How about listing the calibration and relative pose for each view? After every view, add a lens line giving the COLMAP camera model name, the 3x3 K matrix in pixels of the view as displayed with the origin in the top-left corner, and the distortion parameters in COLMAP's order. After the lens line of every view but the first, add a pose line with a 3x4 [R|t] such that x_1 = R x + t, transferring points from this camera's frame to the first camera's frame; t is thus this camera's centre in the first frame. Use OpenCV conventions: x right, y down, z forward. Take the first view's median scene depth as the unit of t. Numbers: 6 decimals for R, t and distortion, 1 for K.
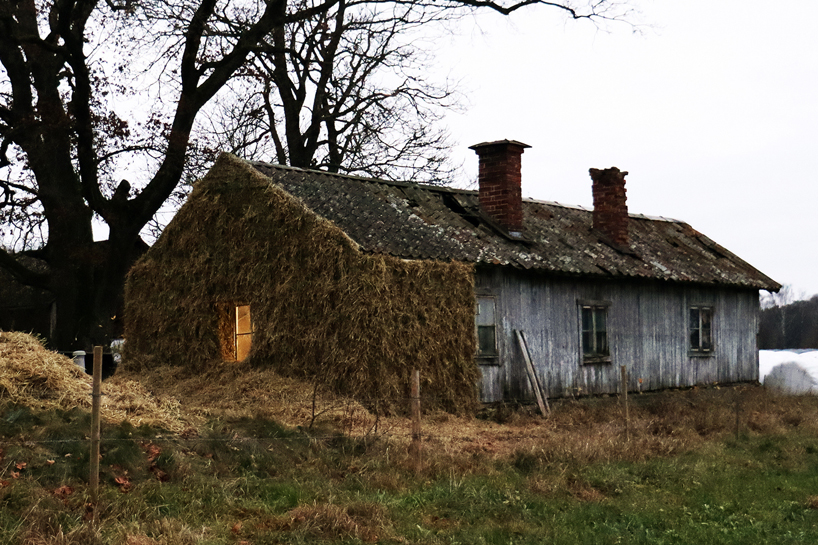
lens RADIAL K [[1322.7, 0, 410.4], [0, 1322.7, 269.9], [0, 0, 1]] dist [-0.211348, 0.000000]
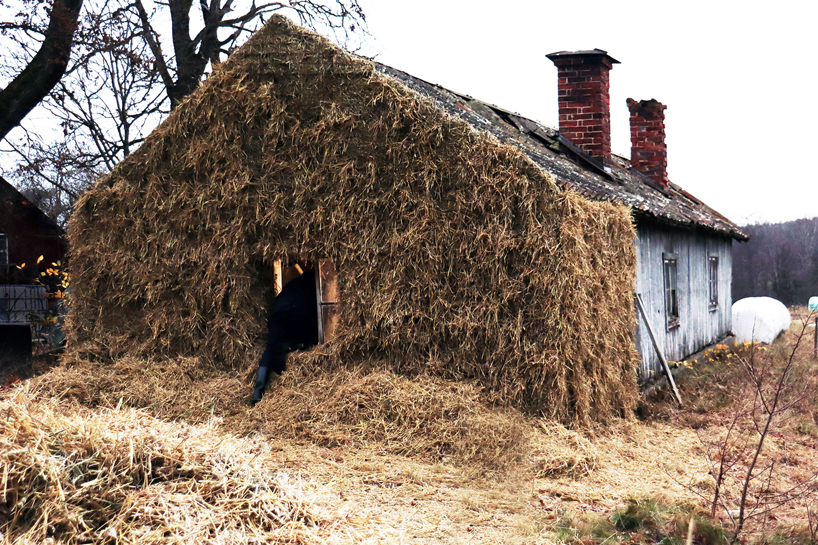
lens RADIAL K [[829.5, 0, 408.9], [0, 829.5, 267.5], [0, 0, 1]] dist [-0.034318, 0.000000]
pose [[0.915802, 0.003249, 0.401617, -0.219678], [-0.038850, 0.995995, 0.080532, -0.003883], [-0.399747, -0.089354, 0.912260, 0.555483]]
